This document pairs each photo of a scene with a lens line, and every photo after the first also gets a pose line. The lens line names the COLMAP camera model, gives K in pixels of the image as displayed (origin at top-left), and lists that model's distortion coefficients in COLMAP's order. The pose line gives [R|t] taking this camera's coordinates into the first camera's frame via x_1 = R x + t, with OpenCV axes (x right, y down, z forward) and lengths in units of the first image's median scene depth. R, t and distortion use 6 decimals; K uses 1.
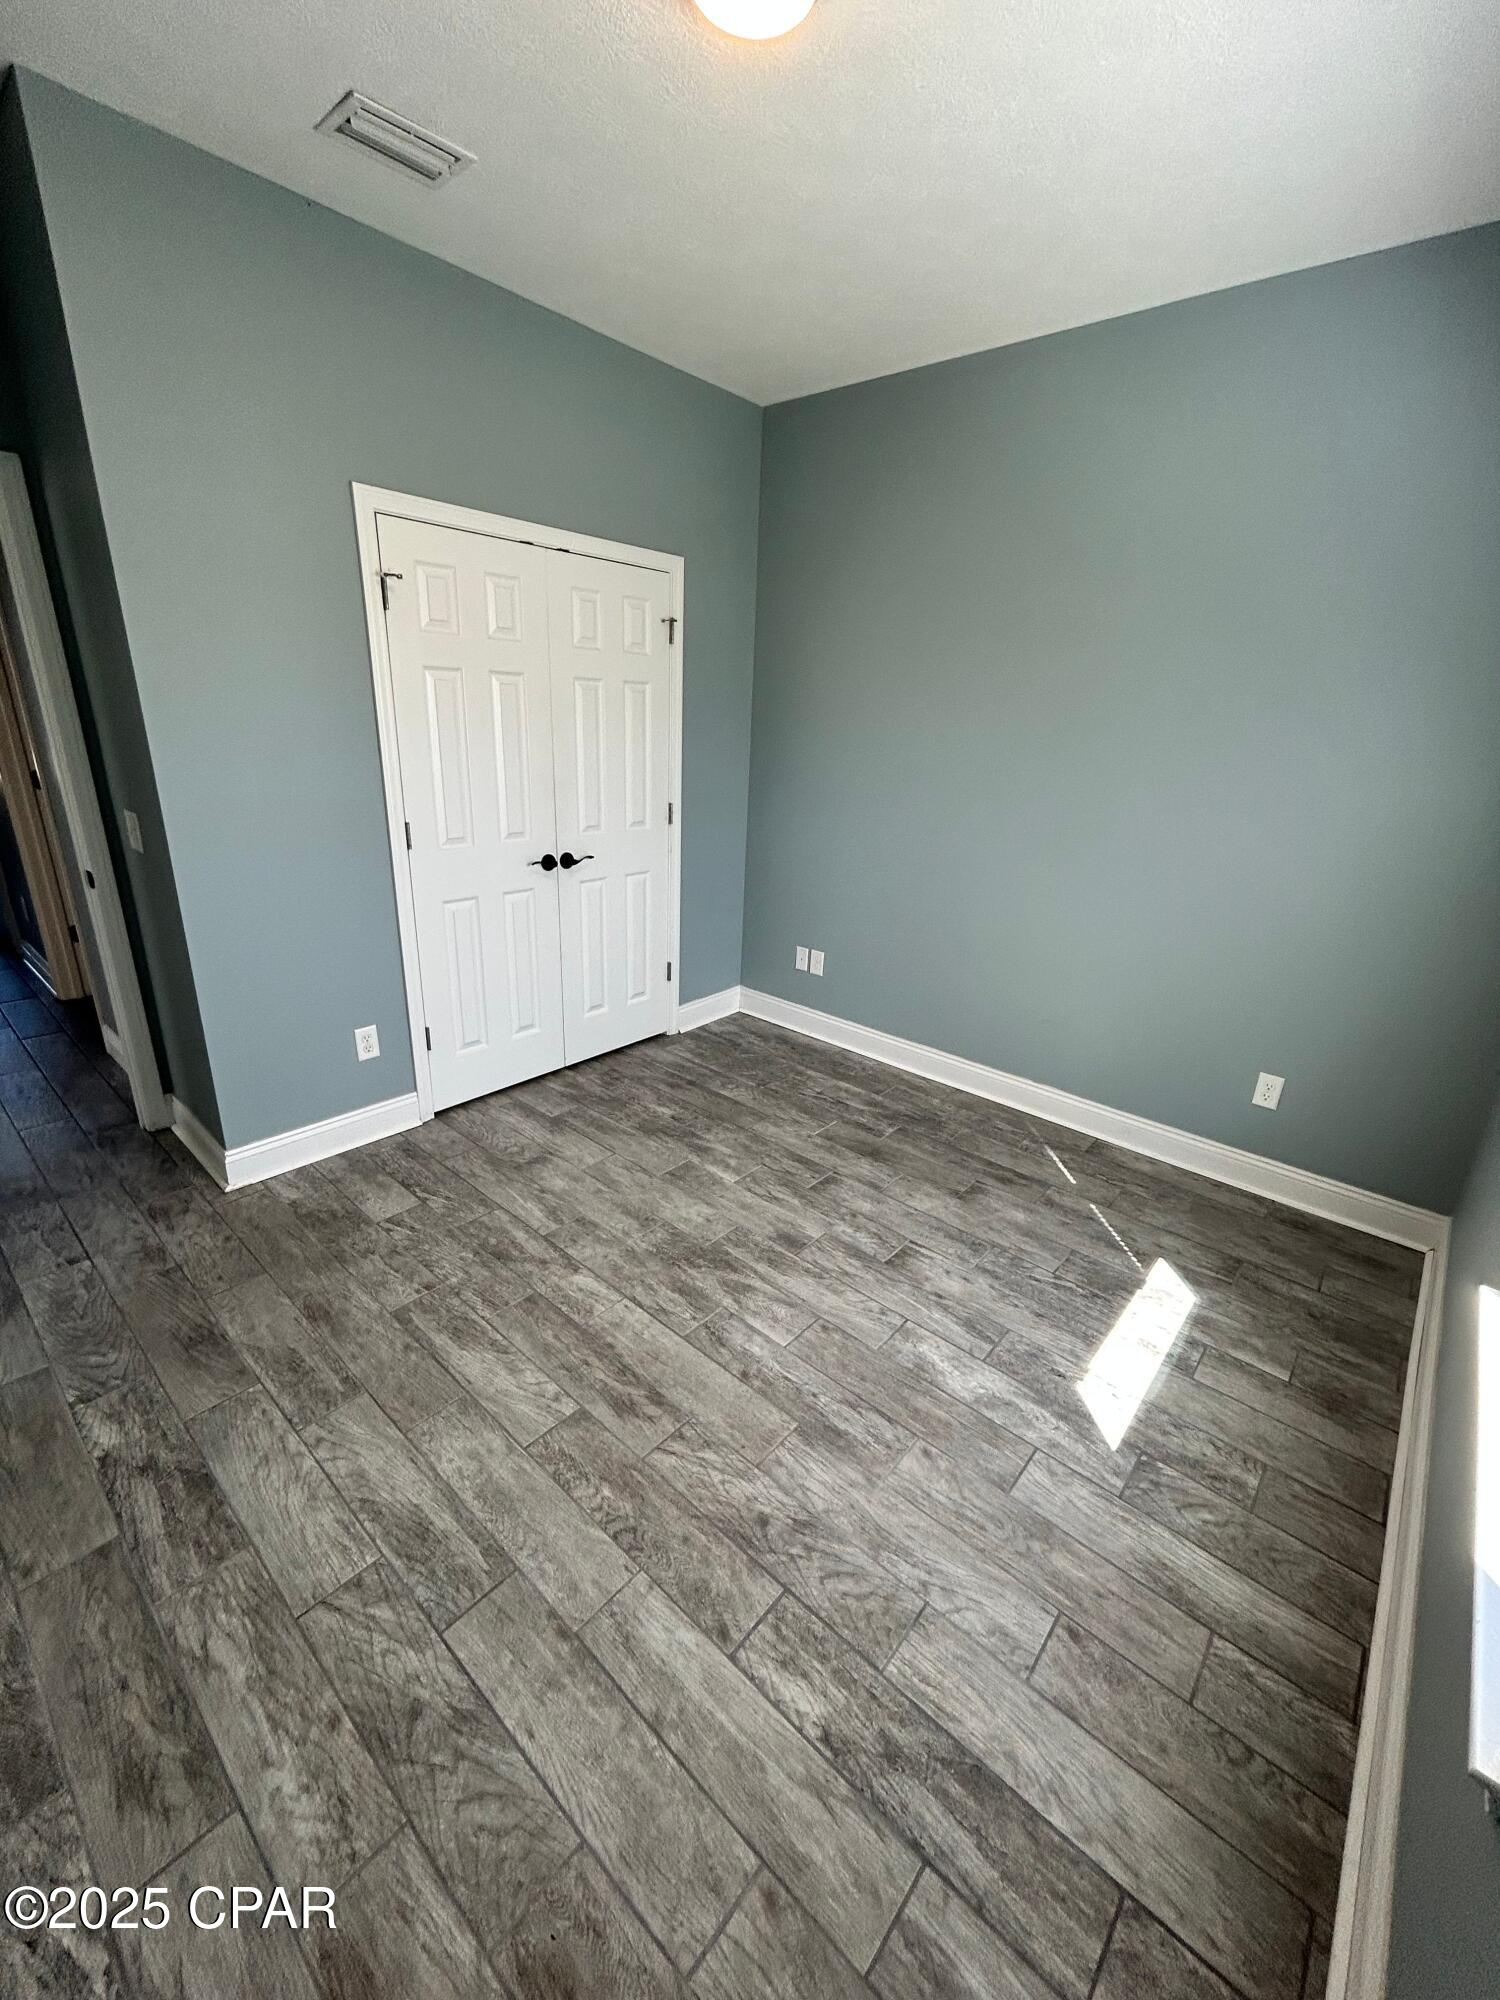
lens RADIAL K [[810.9, 0, 753.0], [0, 810.9, 1001.5], [0, 0, 1]] dist [-0.001595, 0.000619]
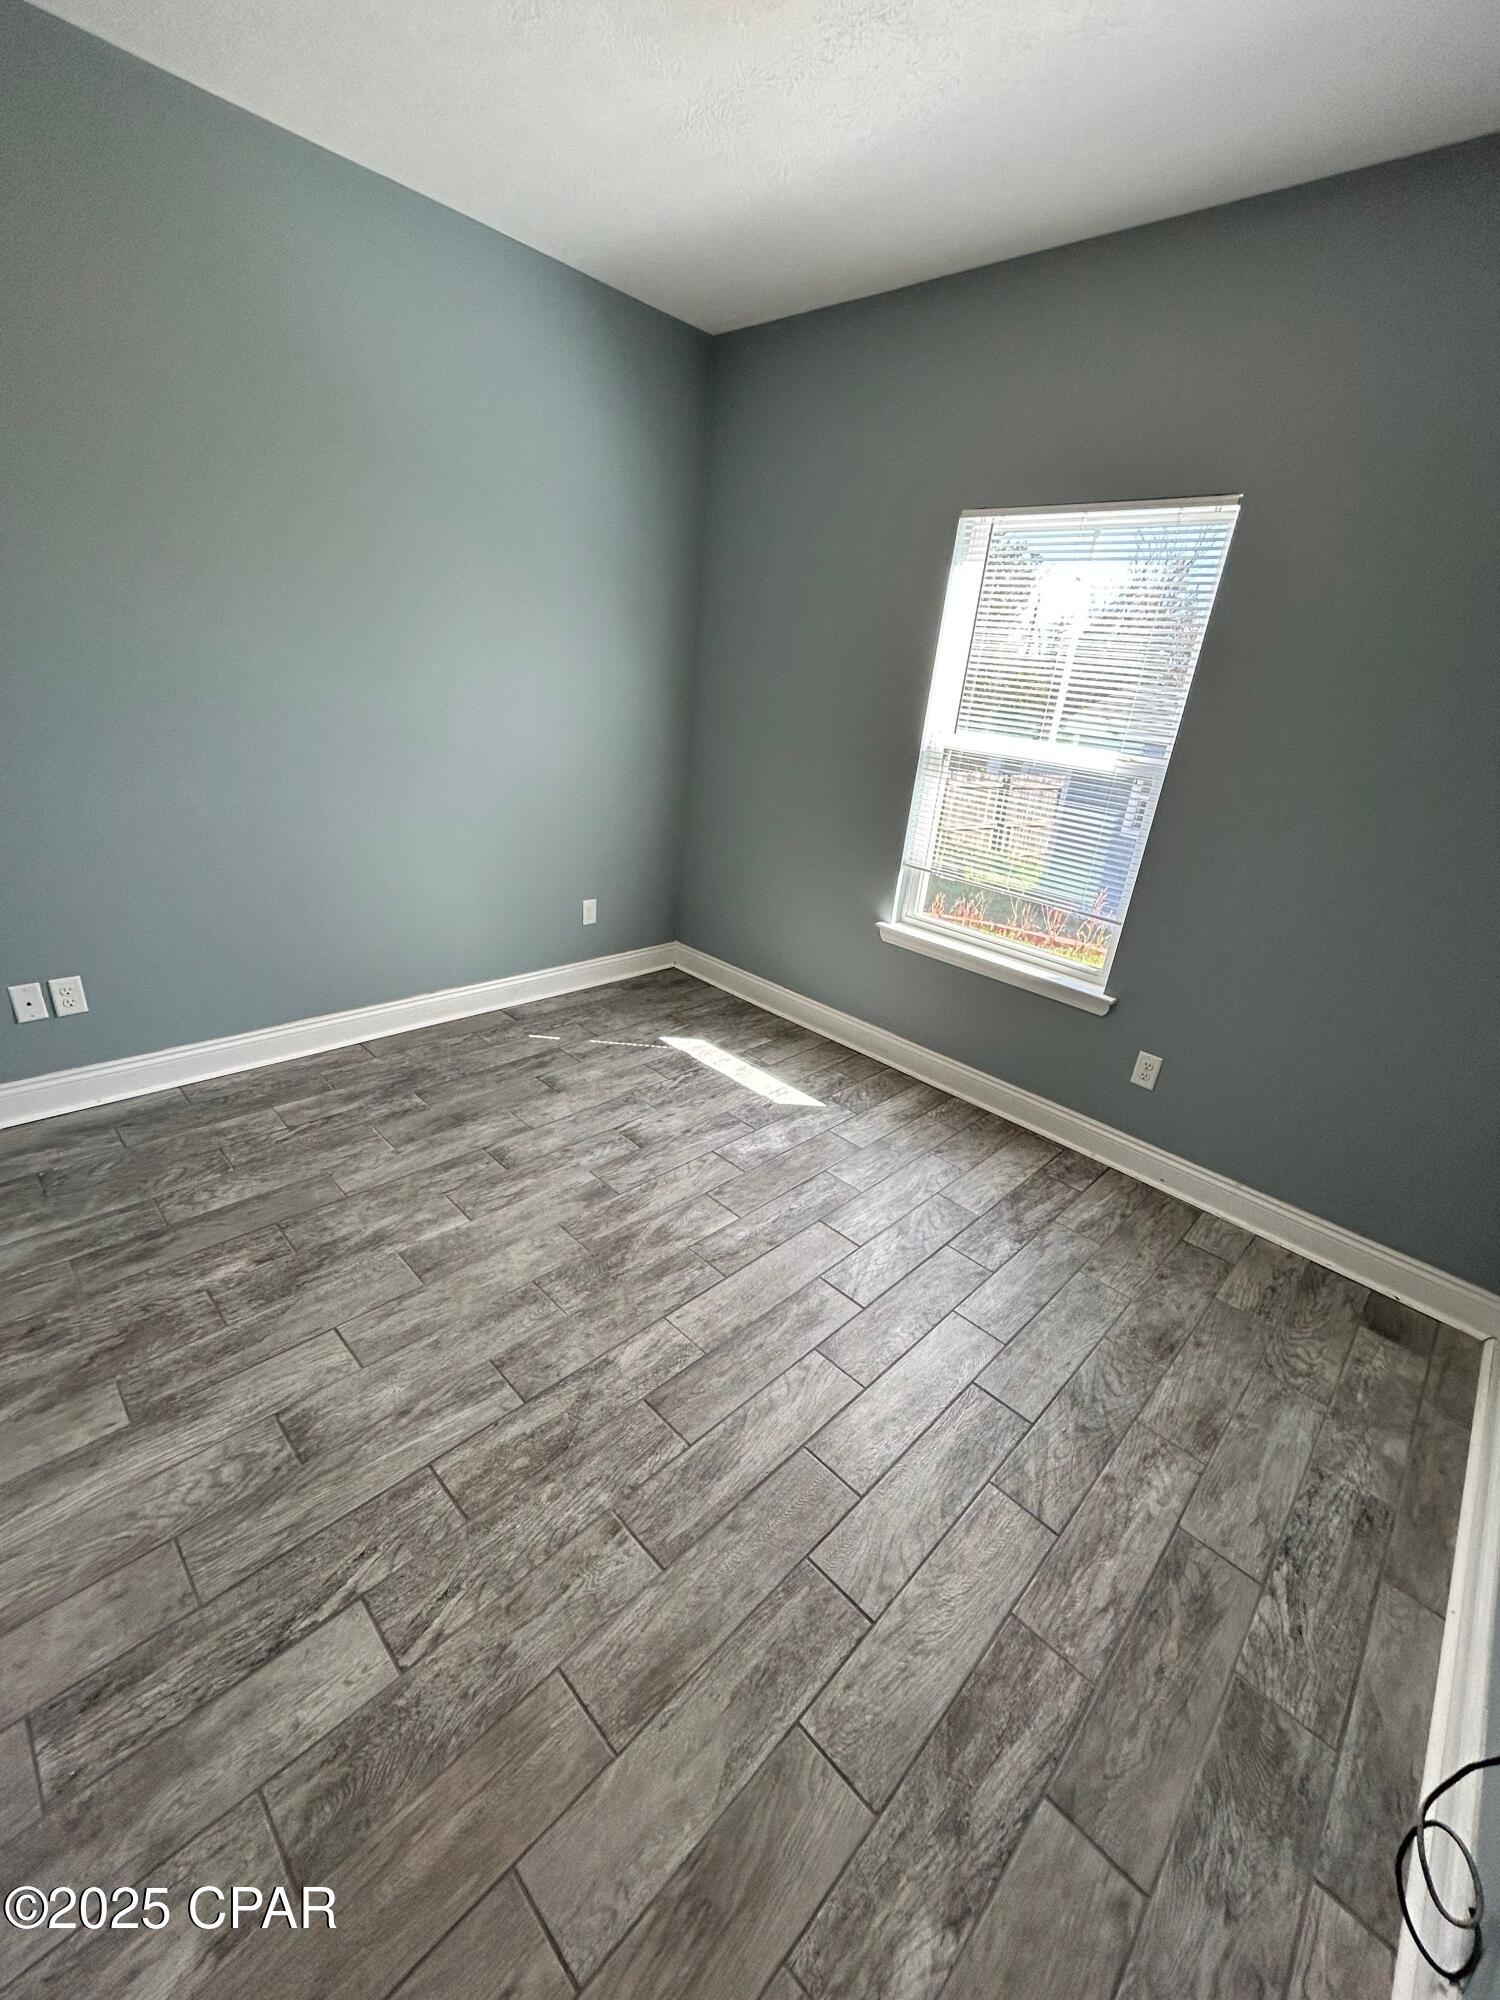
lens RADIAL K [[810.9, 0, 753.0], [0, 810.9, 1001.5], [0, 0, 1]] dist [-0.001595, 0.000619]
pose [[0.055245, -0.415604, 0.907866, -0.808059], [0.251135, 0.885808, 0.390225, -0.270523], [-0.966374, 0.206439, 0.153309, 0.675013]]
